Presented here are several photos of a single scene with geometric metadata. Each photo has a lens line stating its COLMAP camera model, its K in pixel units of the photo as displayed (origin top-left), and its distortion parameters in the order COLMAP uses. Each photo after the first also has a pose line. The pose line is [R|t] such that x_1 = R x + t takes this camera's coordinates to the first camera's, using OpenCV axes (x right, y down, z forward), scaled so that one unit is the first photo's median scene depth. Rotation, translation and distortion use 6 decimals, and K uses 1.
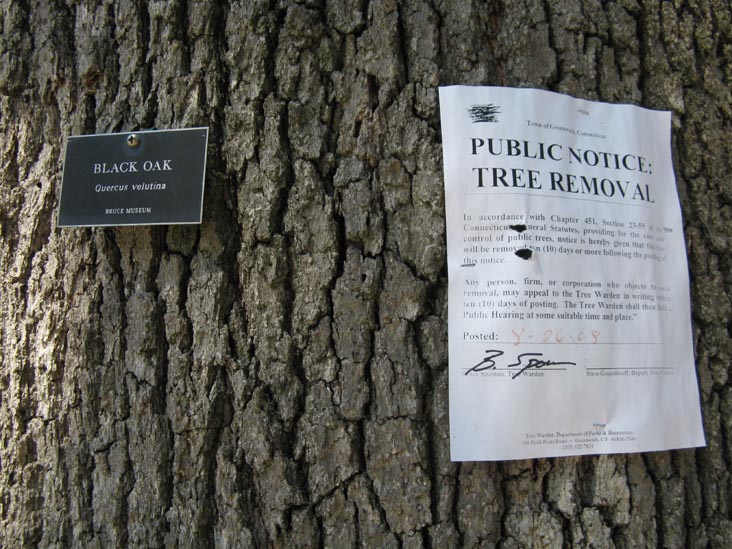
lens RADIAL K [[797.6, 0, 366.0], [0, 797.6, 274.5], [0, 0, 1]] dist [-0.196266, 0.241458]
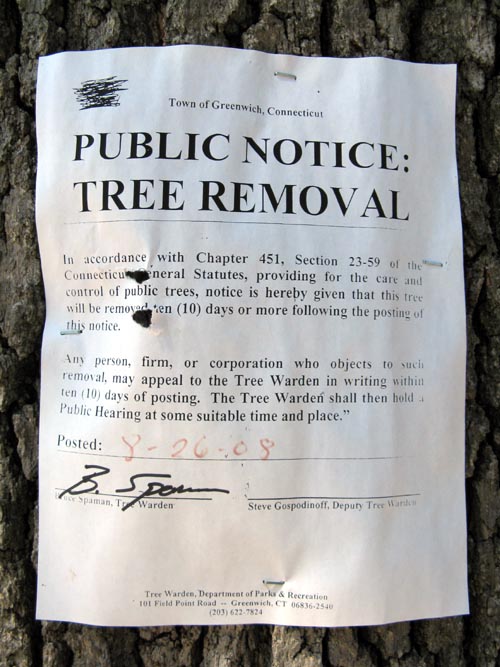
lens RADIAL K [[726.8, 0, 250.0], [0, 726.8, 333.5], [0, 0, 1]] dist [-0.196266, 0.241458]
pose [[0.975036, 0.015069, -0.221535, 0.401552], [0.016308, 0.990141, 0.139122, -0.090636], [0.221448, -0.139262, 0.965177, 0.452240]]
